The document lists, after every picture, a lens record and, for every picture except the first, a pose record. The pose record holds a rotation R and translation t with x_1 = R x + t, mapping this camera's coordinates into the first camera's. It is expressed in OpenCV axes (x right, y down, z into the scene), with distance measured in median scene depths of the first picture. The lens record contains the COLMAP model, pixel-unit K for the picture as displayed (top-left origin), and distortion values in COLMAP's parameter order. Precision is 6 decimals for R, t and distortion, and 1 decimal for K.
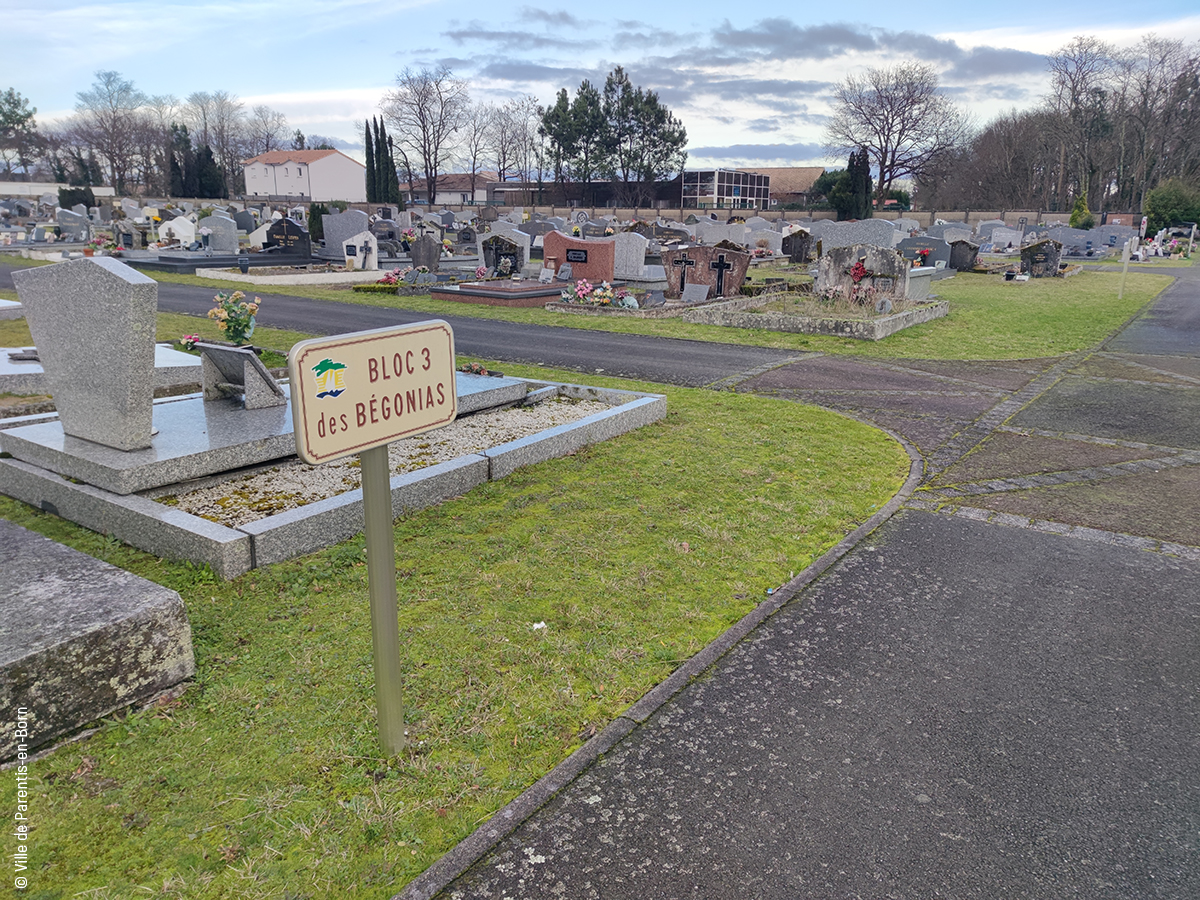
lens RADIAL K [[869.1, 0, 600.0], [0, 869.1, 450.0], [0, 0, 1]] dist [0.070907, -0.055870]
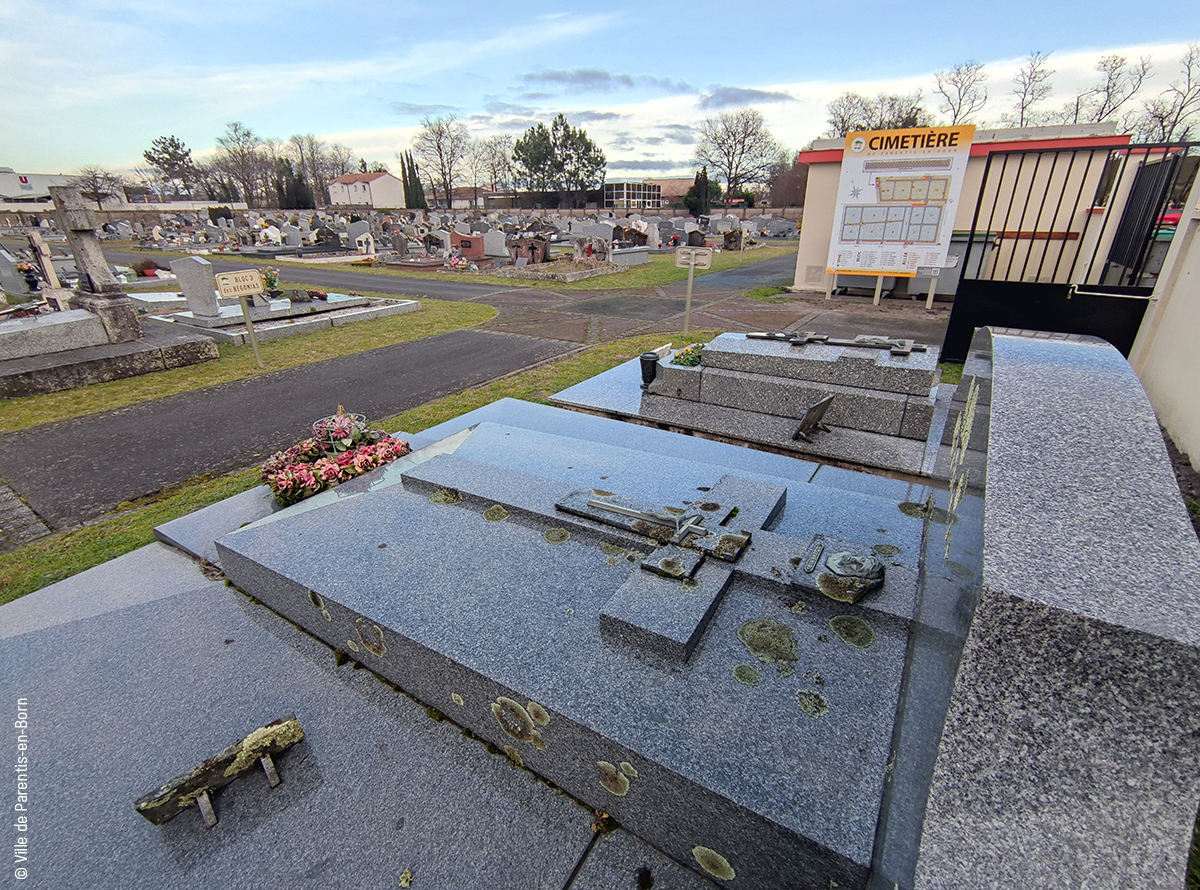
lens RADIAL K [[554.1, 0, 606.4], [0, 554.1, 455.4], [0, 0, 1]] dist [0.013383, -0.013219]
pose [[0.999020, -0.033900, 0.028464, 0.181125], [0.029122, 0.987622, 0.154123, 0.049485], [-0.033337, -0.153143, 0.987642, -0.247238]]
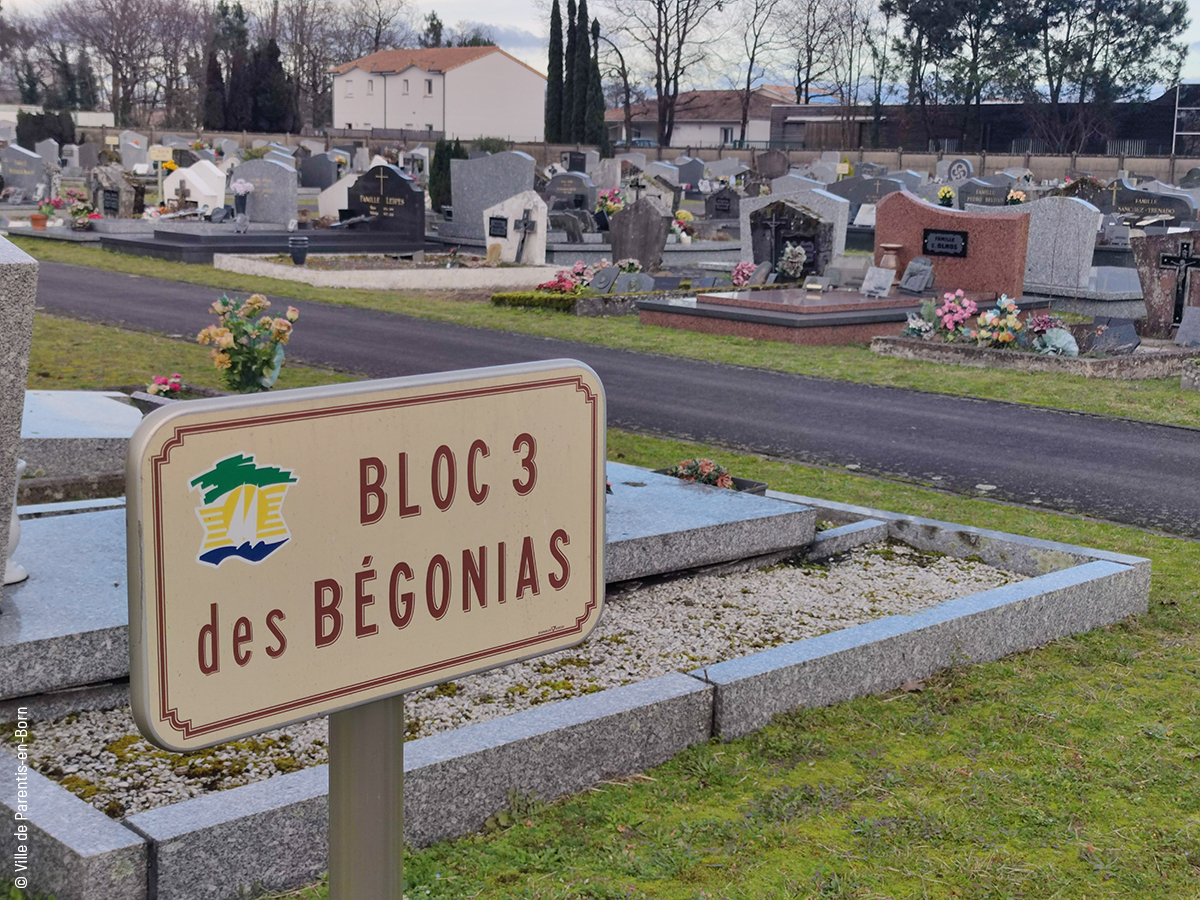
lens RADIAL K [[1720.5, 0, 600.0], [0, 1720.5, 450.0], [0, 0, 1]] dist [0.214939, -0.612823]
pose [[0.975738, 0.049089, -0.213367, -0.001646], [-0.070605, 0.993026, -0.094417, -0.004956], [0.207244, 0.107191, 0.972399, 0.034053]]
